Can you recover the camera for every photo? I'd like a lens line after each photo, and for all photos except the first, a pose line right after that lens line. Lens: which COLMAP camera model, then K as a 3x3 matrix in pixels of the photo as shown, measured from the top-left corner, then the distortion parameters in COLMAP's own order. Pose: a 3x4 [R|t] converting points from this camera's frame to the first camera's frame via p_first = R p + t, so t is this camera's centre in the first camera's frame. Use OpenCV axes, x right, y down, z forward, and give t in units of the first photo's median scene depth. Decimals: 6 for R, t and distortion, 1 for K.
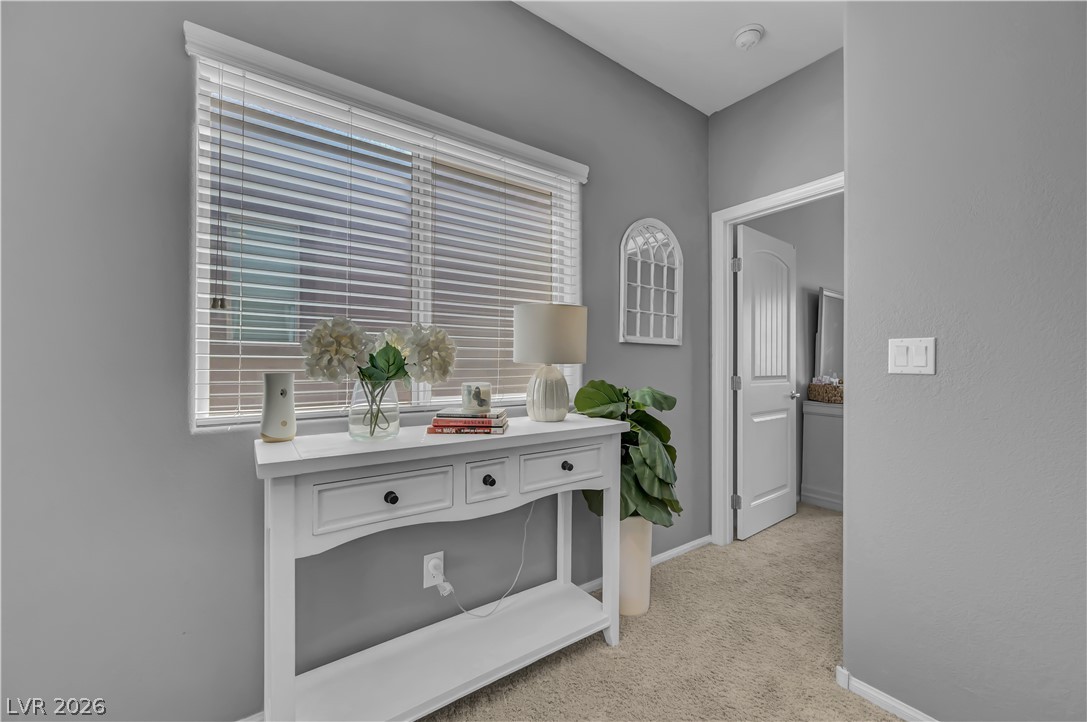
lens RADIAL K [[430.1, 0, 549.9], [0, 430.1, 364.2], [0, 0, 1]] dist [-0.000237, -0.000049]
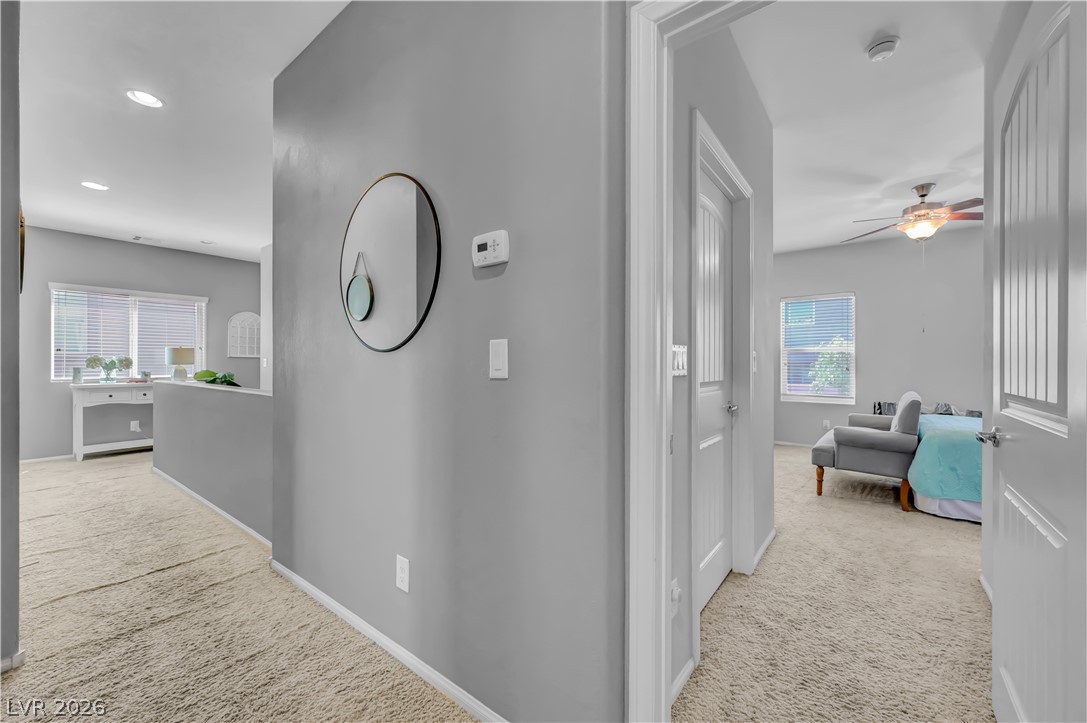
lens RADIAL K [[430.1, 0, 549.9], [0, 430.1, 364.7], [0, 0, 1]] dist [-0.000237, -0.000049]
pose [[0.960875, -0.003378, 0.276962, 2.351692], [0.001526, 0.999975, 0.006904, -0.025448], [-0.276978, -0.006212, 0.960856, -3.846568]]
